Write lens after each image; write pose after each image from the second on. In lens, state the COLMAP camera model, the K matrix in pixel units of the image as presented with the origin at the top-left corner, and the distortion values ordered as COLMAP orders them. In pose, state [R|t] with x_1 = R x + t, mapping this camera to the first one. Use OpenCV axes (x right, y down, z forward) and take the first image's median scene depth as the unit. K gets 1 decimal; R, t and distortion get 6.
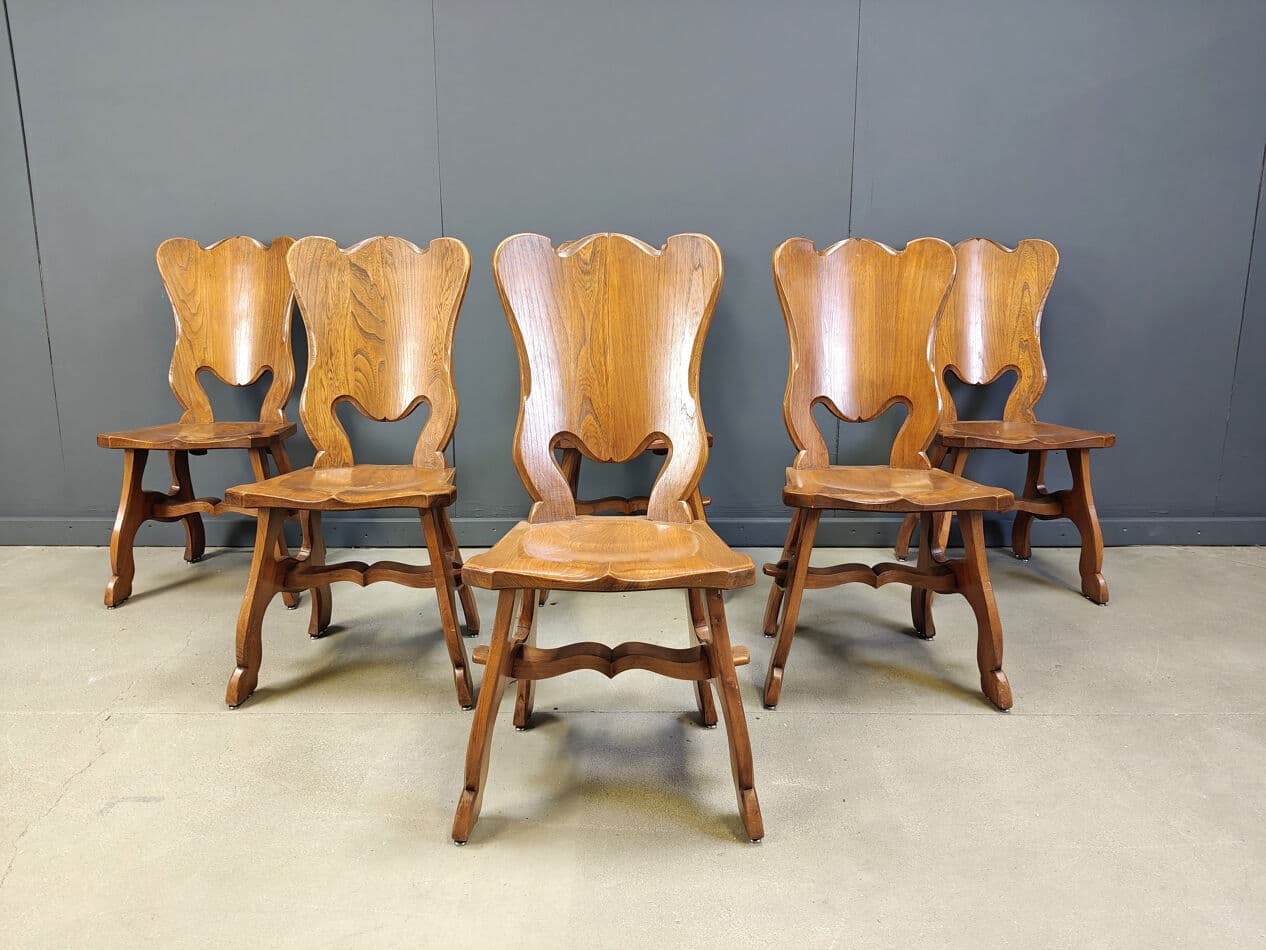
lens RADIAL K [[983.4, 0, 633.0], [0, 983.4, 475.0], [0, 0, 1]] dist [0.064063, -0.125289]
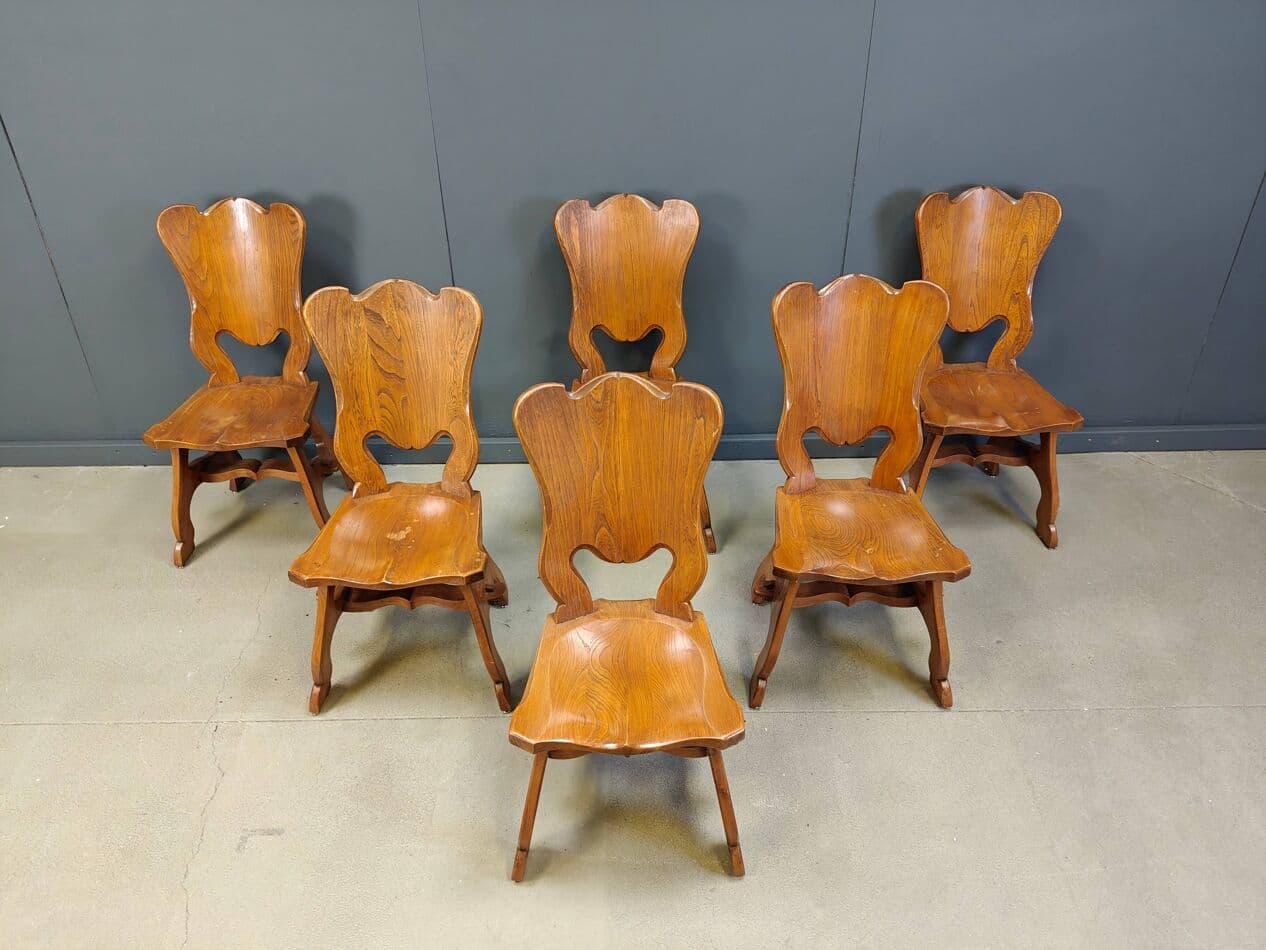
lens RADIAL K [[980.5, 0, 630.8], [0, 980.5, 473.9], [0, 0, 1]] dist [0.093409, -0.204701]
pose [[0.999906, -0.013637, 0.001607, -0.011486], [0.012073, 0.928846, 0.370270, -0.442505], [-0.006543, -0.370216, 0.928923, -0.025696]]
